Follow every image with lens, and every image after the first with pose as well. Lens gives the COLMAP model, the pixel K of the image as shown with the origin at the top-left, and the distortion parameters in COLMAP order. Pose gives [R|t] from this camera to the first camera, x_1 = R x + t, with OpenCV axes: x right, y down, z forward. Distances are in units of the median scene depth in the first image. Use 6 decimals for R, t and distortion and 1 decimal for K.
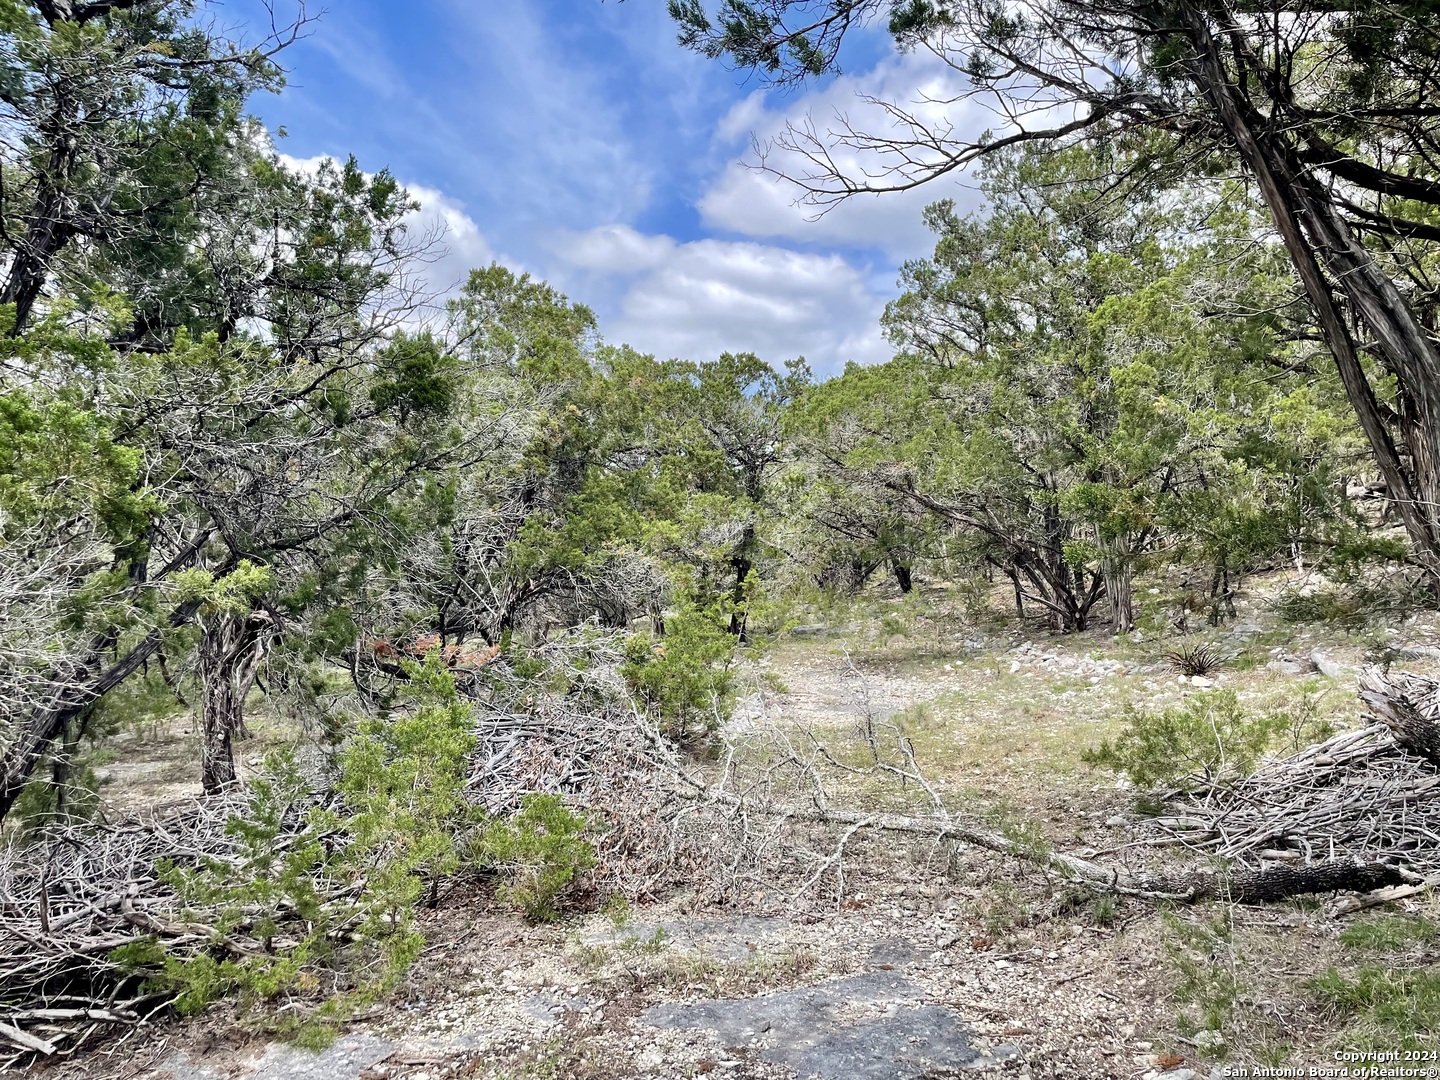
lens RADIAL K [[1074.9, 0, 710.7], [0, 1074.9, 534.2], [0, 0, 1]] dist [0.010023, -0.002474]
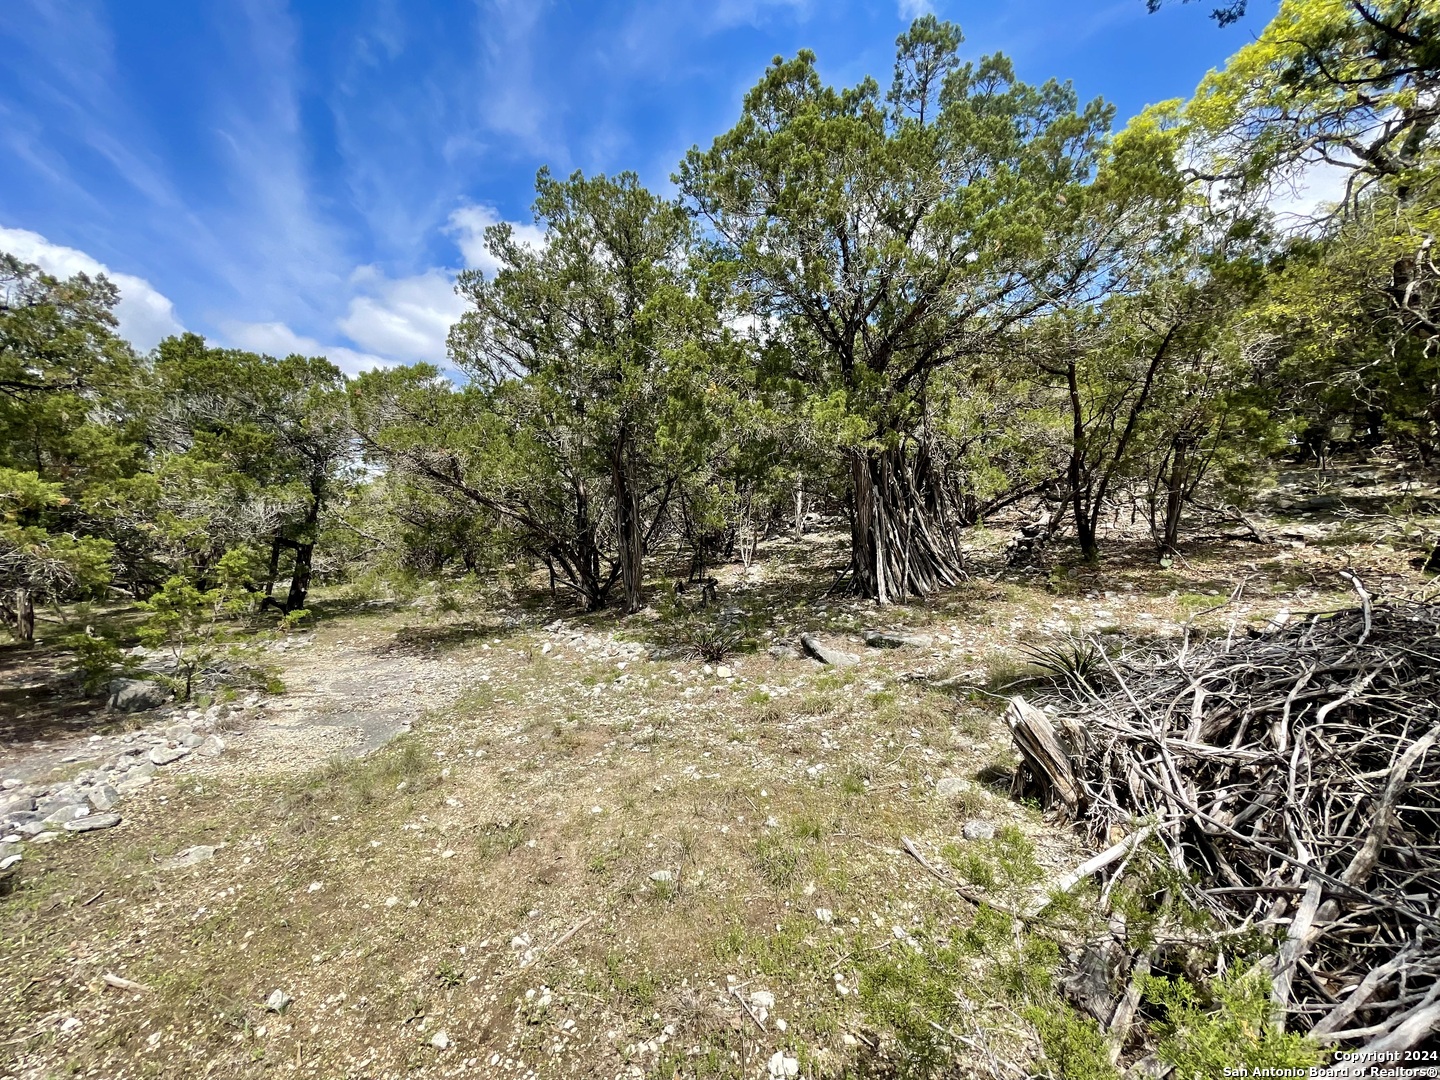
lens RADIAL K [[583.7, 0, 715.8], [0, 583.7, 533.7], [0, 0, 1]] dist [-0.002888, 0.000394]
pose [[0.851128, 0.048831, 0.522682, 0.098929], [-0.044043, 0.998796, -0.021592, 0.011103], [-0.523107, -0.004643, 0.852254, 0.353451]]
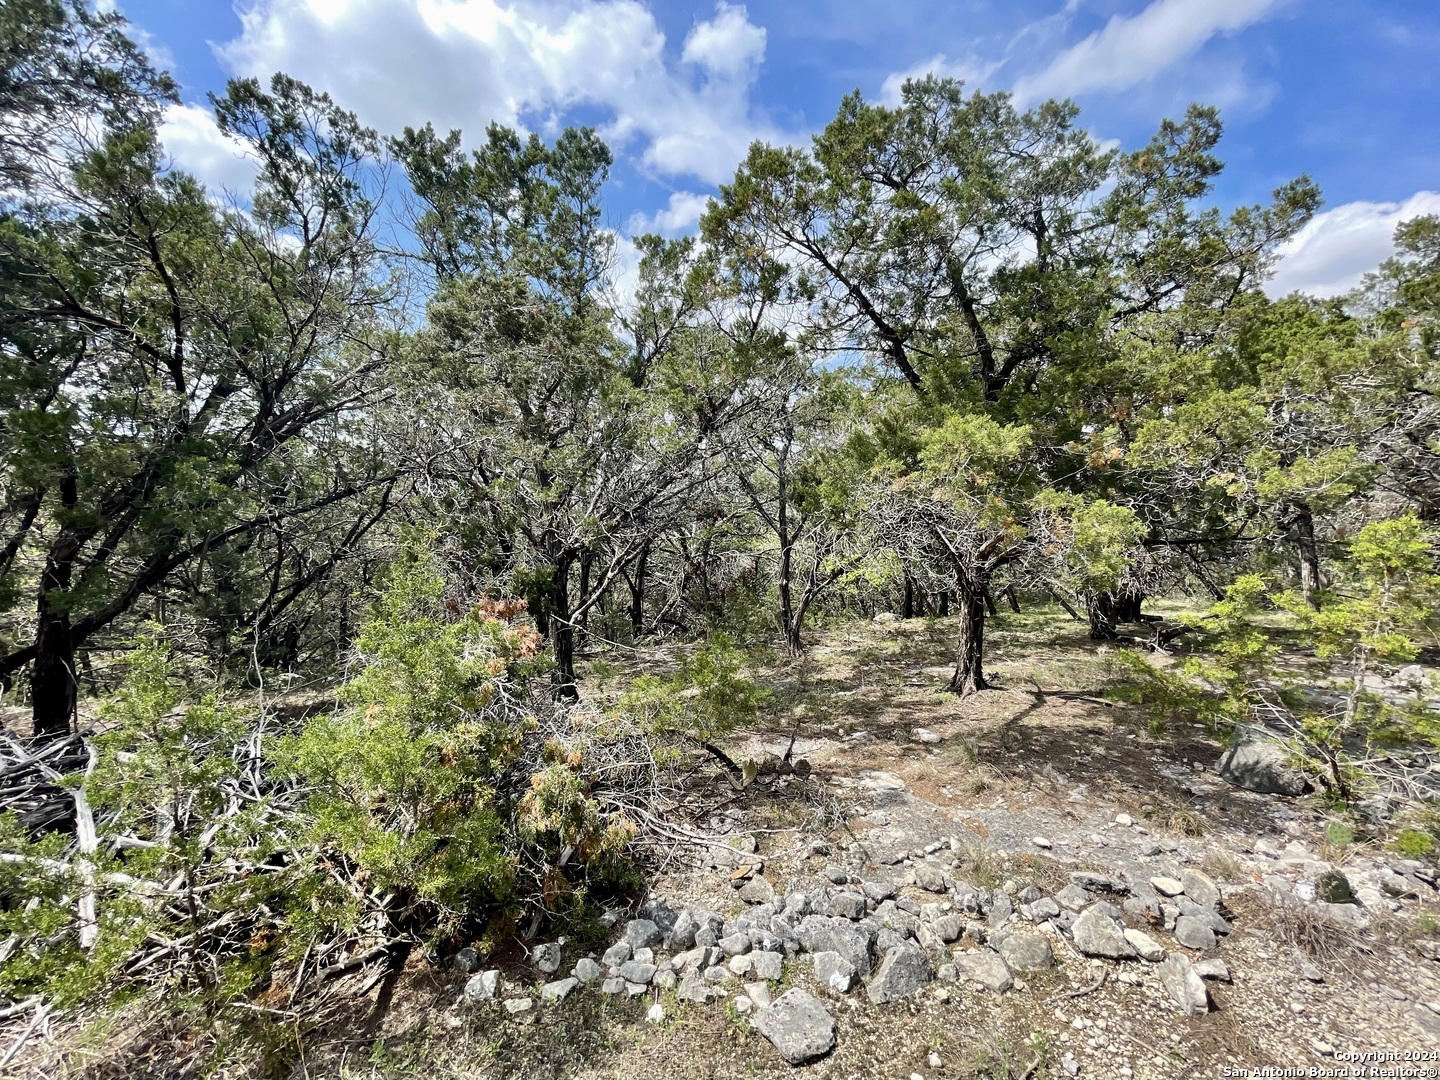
lens RADIAL K [[583.7, 0, 716.9], [0, 583.7, 536.0], [0, 0, 1]] dist [-0.002888, 0.000394]
pose [[0.327640, 0.029844, -0.944331, 0.123239], [0.038149, 0.998268, 0.044785, 0.018114], [0.944032, -0.050699, 0.325934, 0.596712]]
